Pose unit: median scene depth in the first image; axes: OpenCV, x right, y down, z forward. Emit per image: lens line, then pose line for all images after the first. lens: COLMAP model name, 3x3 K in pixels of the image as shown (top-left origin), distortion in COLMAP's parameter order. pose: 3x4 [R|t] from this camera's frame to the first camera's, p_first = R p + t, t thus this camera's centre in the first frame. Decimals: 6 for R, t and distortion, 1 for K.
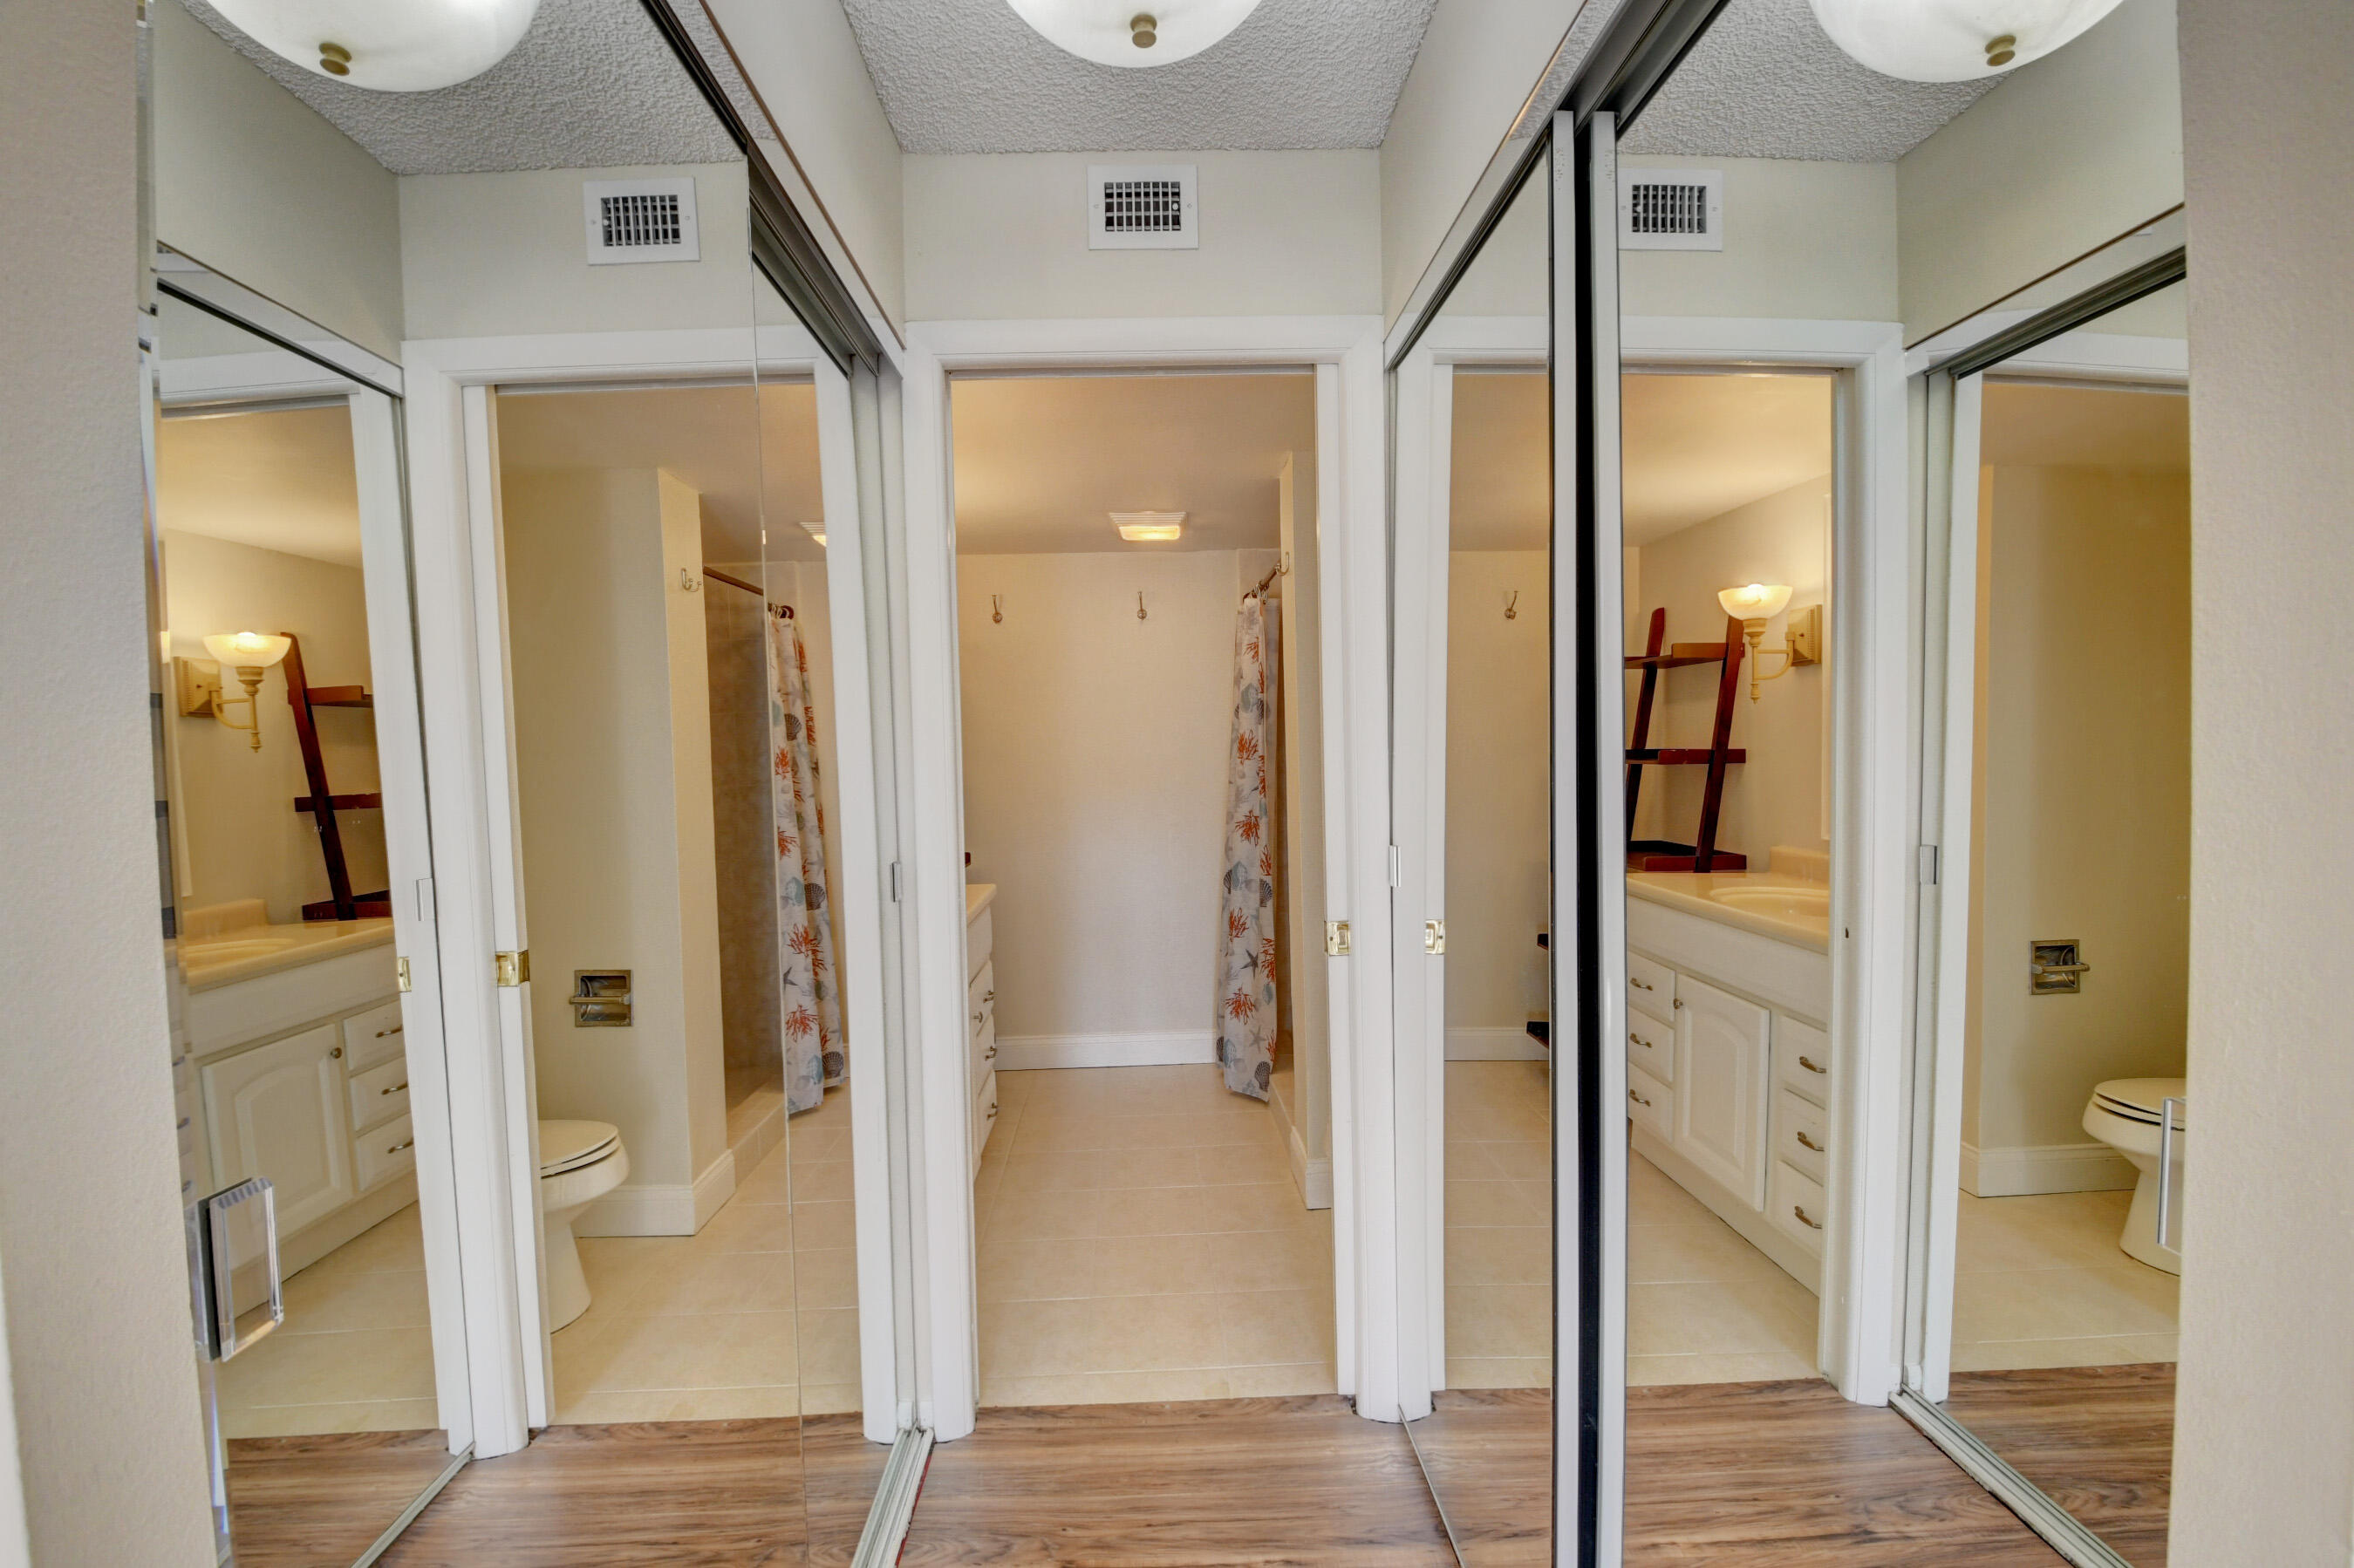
lens RADIAL K [[1037.2, 0, 1171.9], [0, 1037.2, 788.8], [0, 0, 1]] dist [0.003084, -0.012997]
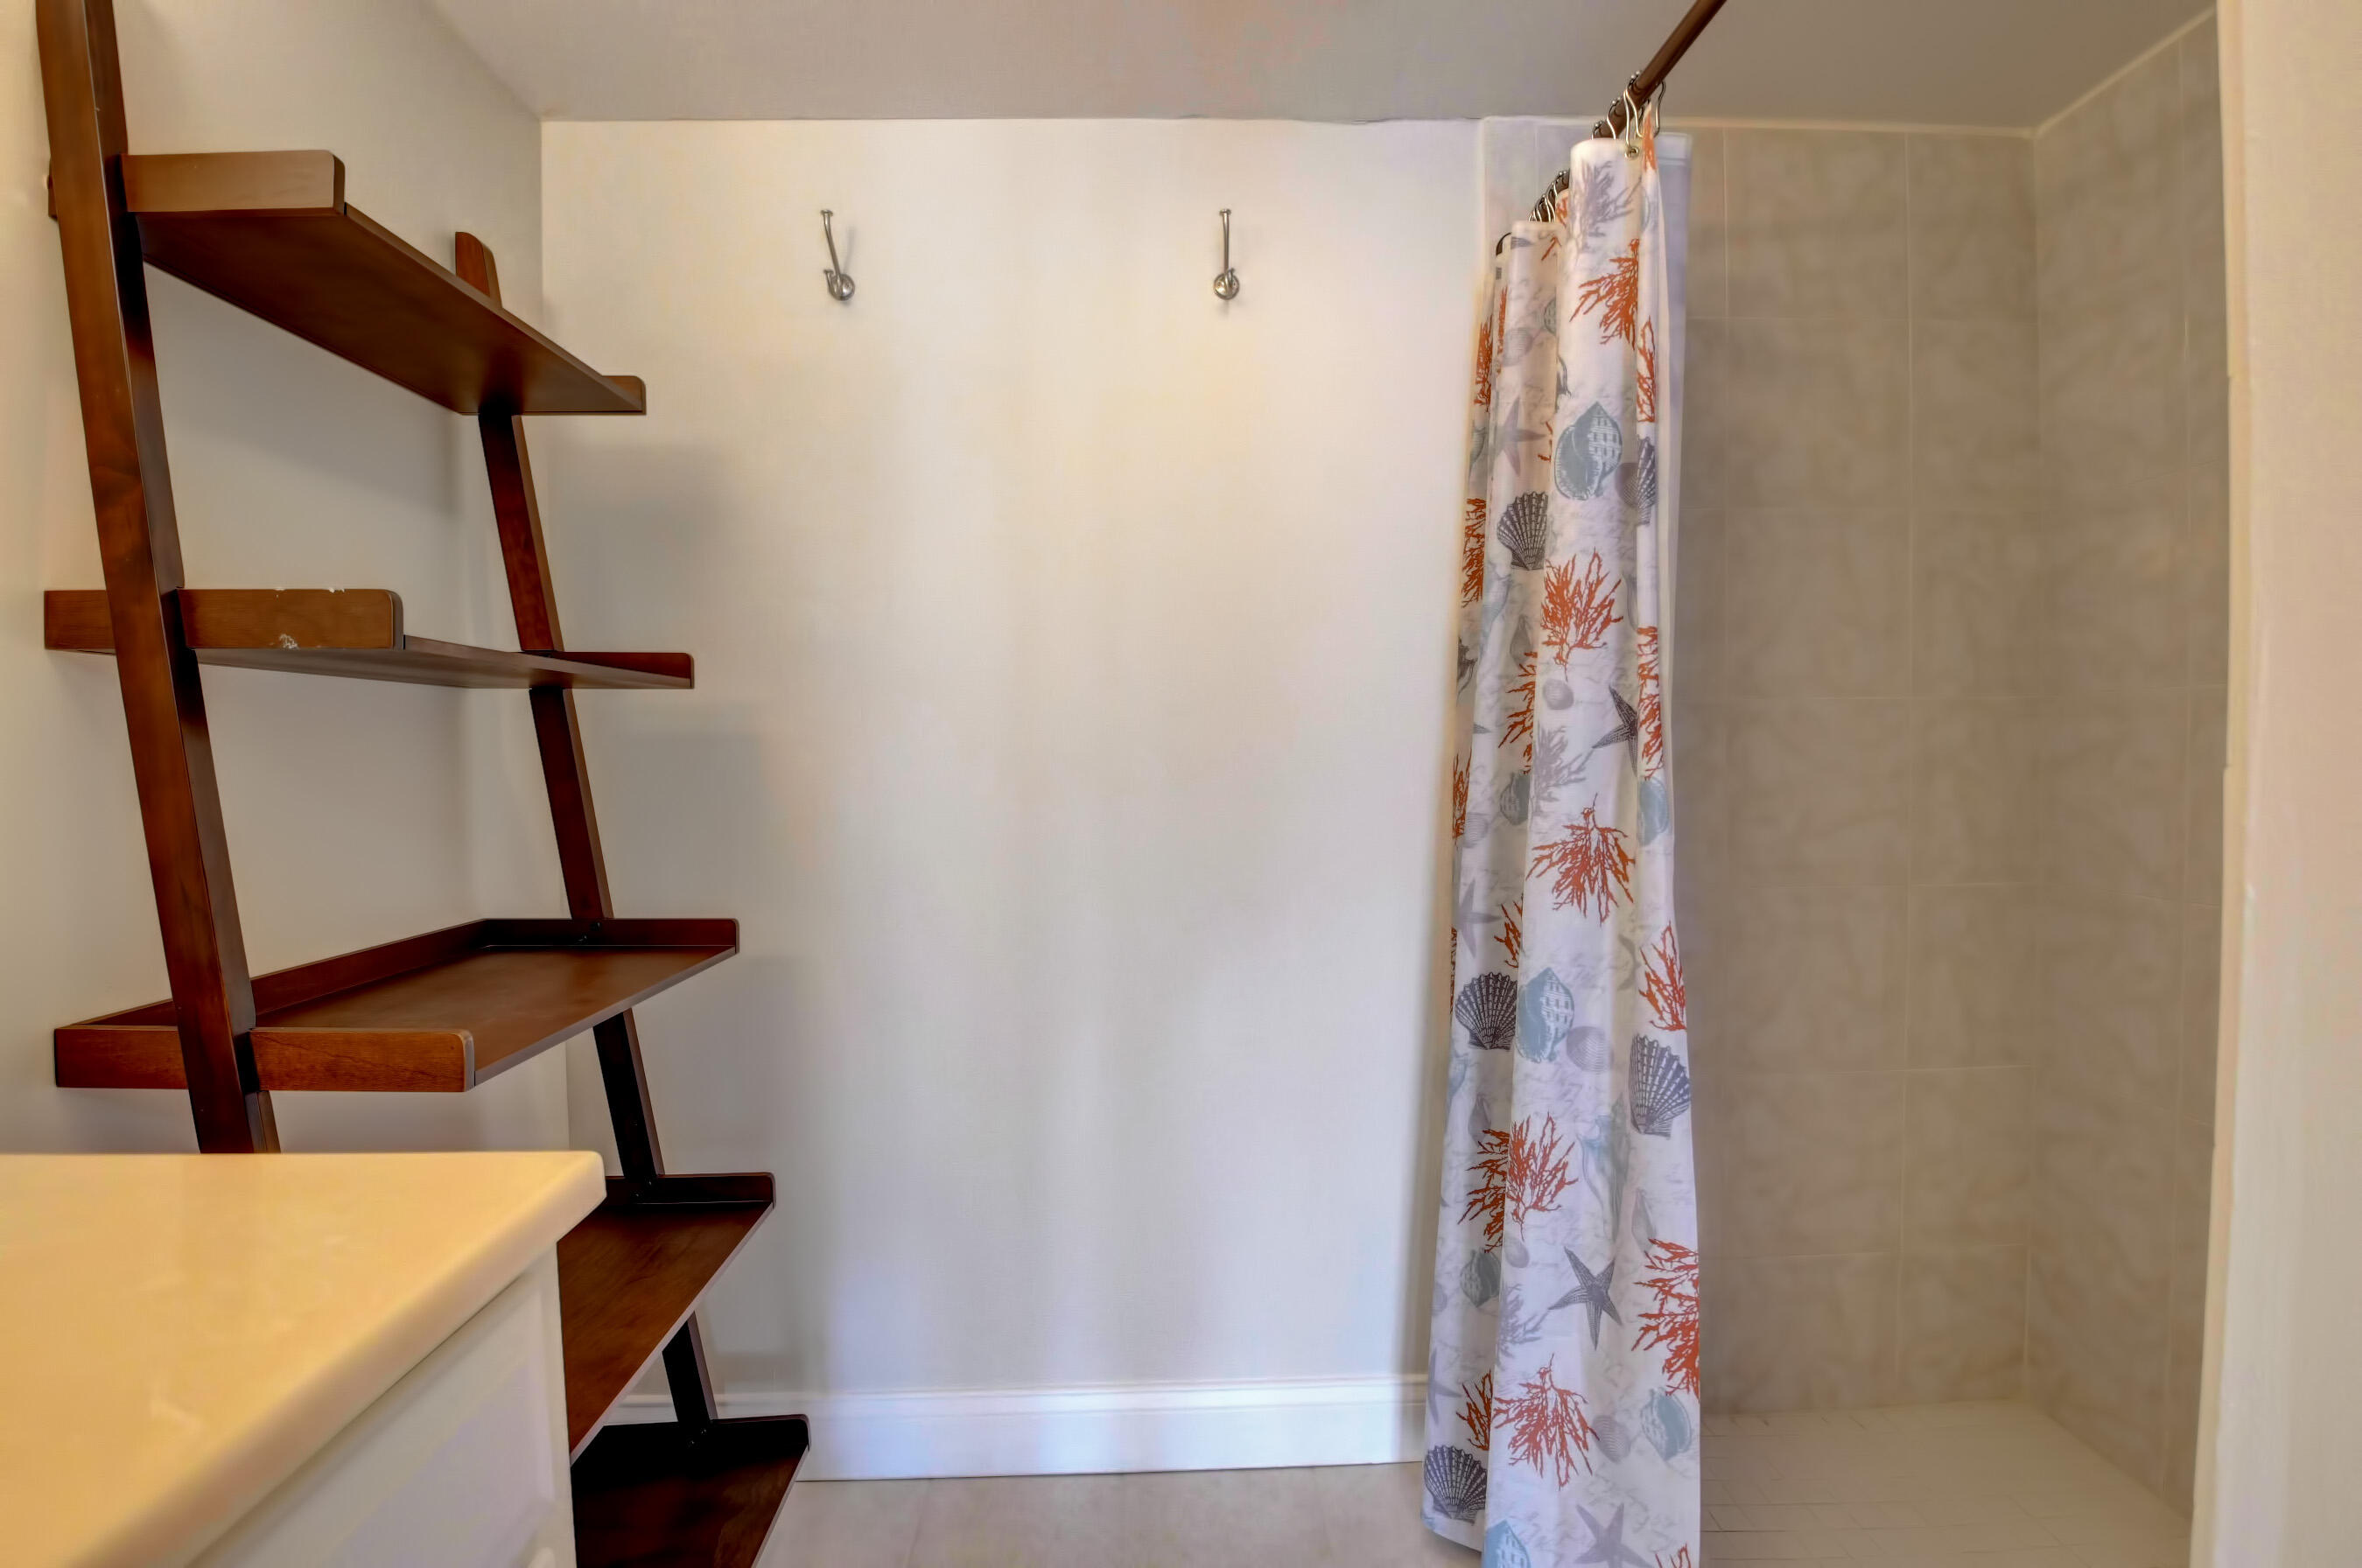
lens RADIAL K [[1055.1, 0, 1181.0], [0, 1055.1, 784.0], [0, 0, 1]] dist [0.002266, -0.024294]
pose [[0.999896, 0.014200, 0.002370, -0.092054], [-0.014184, 0.999879, -0.006402, 0.032009], [-0.002461, 0.006368, 0.999977, 1.283907]]
